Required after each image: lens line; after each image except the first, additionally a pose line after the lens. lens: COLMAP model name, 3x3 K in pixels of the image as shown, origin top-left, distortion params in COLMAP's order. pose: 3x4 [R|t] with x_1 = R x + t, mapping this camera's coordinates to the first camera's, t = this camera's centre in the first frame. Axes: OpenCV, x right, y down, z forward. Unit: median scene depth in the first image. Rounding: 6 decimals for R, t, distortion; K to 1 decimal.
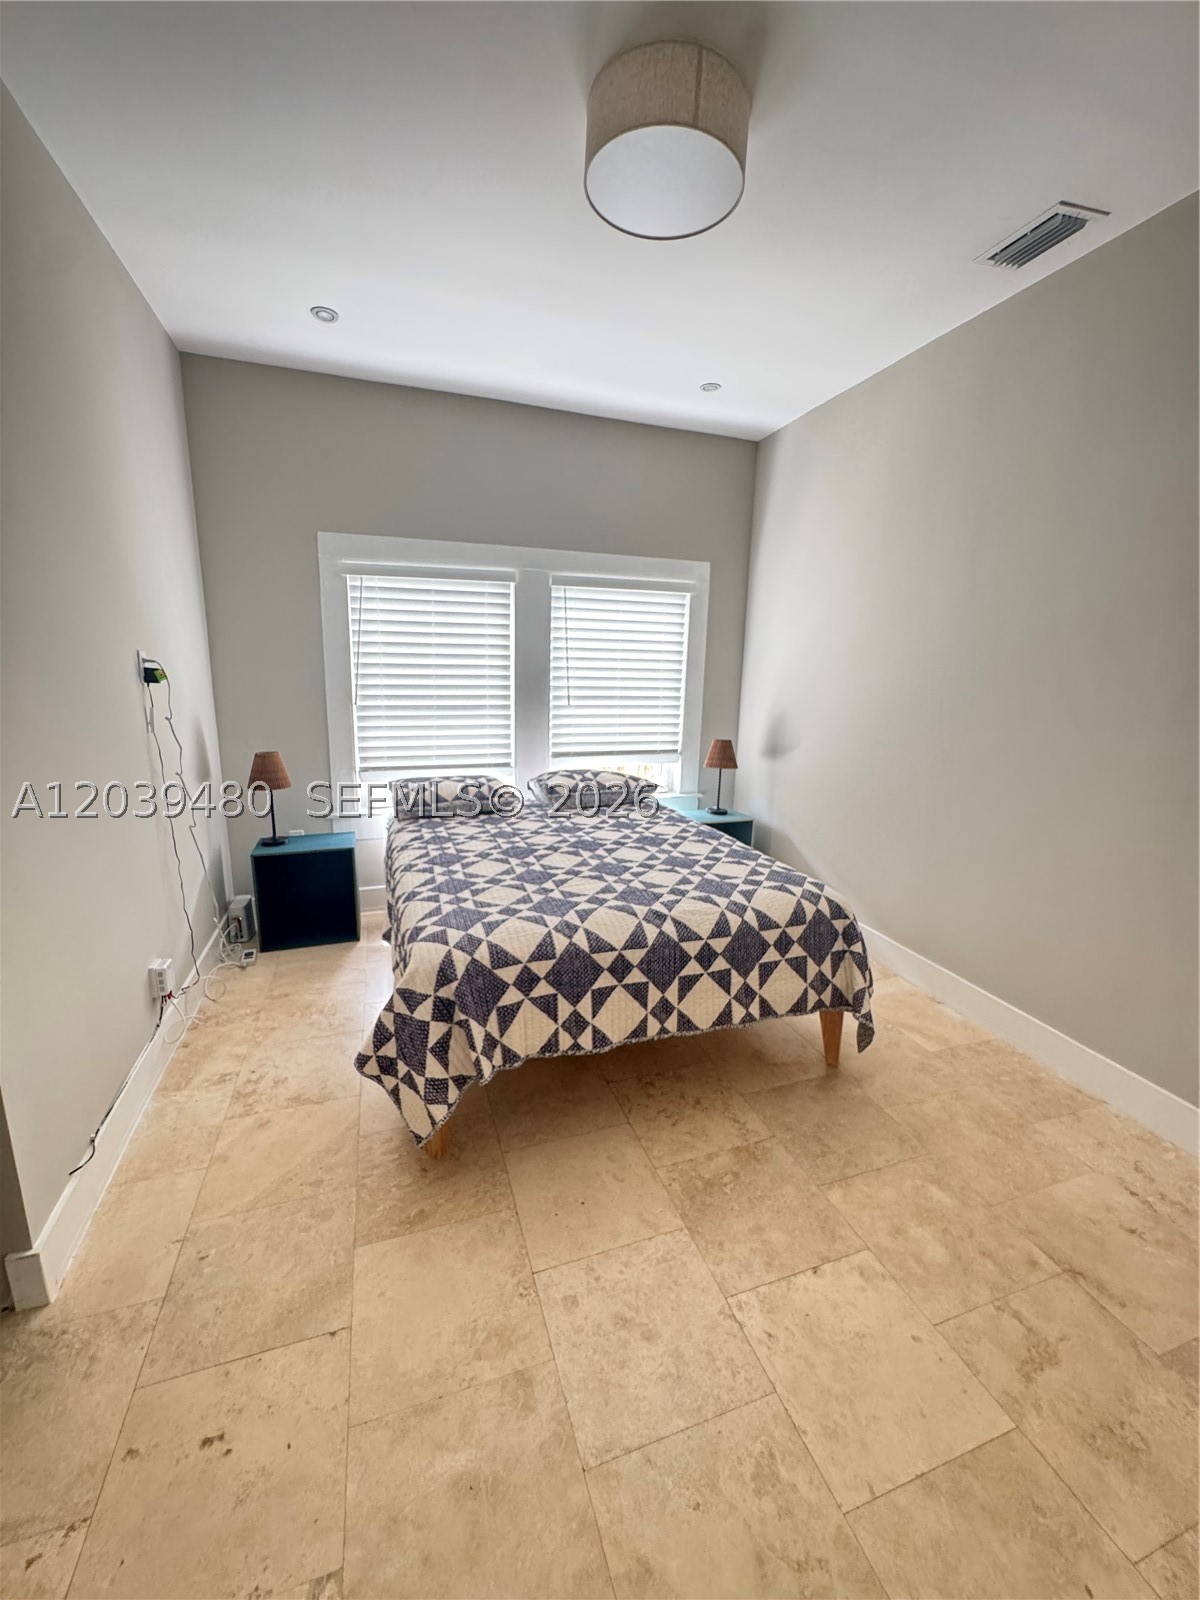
lens RADIAL K [[642.8, 0, 600.6], [0, 642.8, 798.3], [0, 0, 1]] dist [-0.003234, 0.001067]
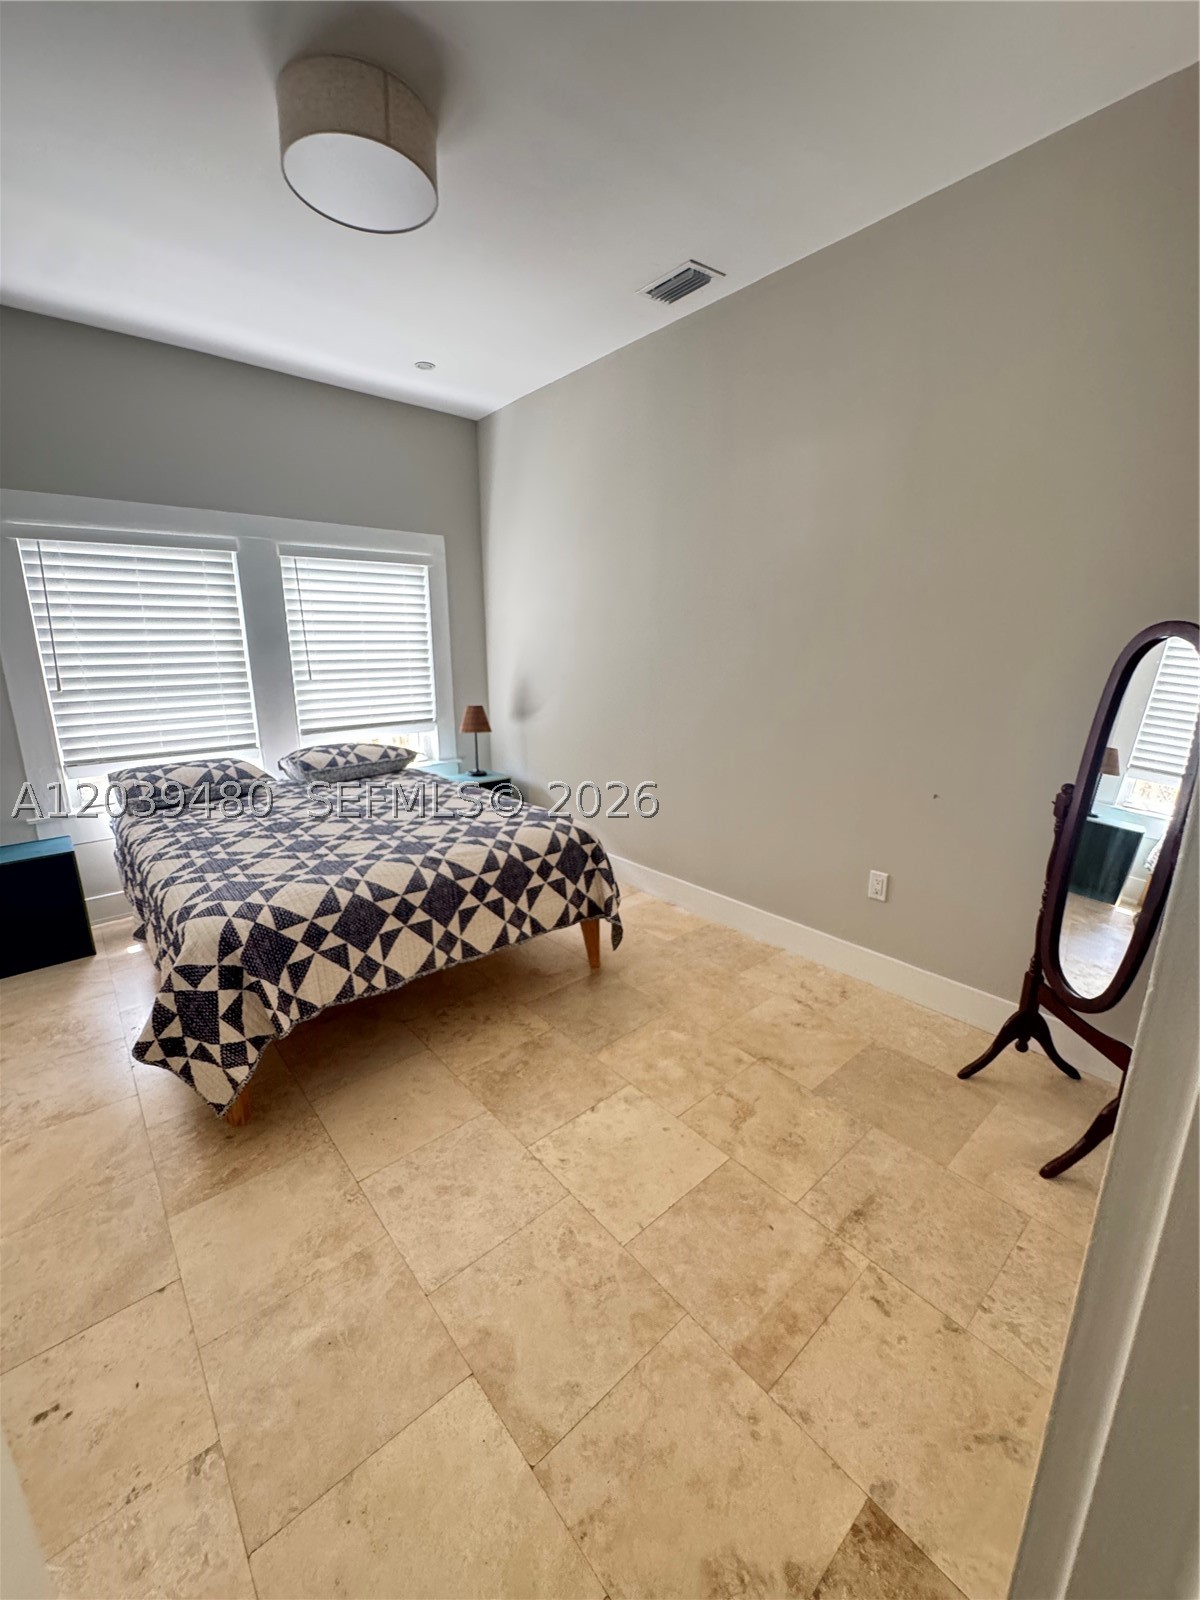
lens RADIAL K [[642.8, 0, 600.6], [0, 642.8, 798.3], [0, 0, 1]] dist [-0.003234, 0.001067]
pose [[0.927206, -0.114553, 0.356605, -0.026809], [0.100322, 0.993250, 0.058218, 0.040227], [-0.360867, -0.018204, 0.932439, -0.140452]]
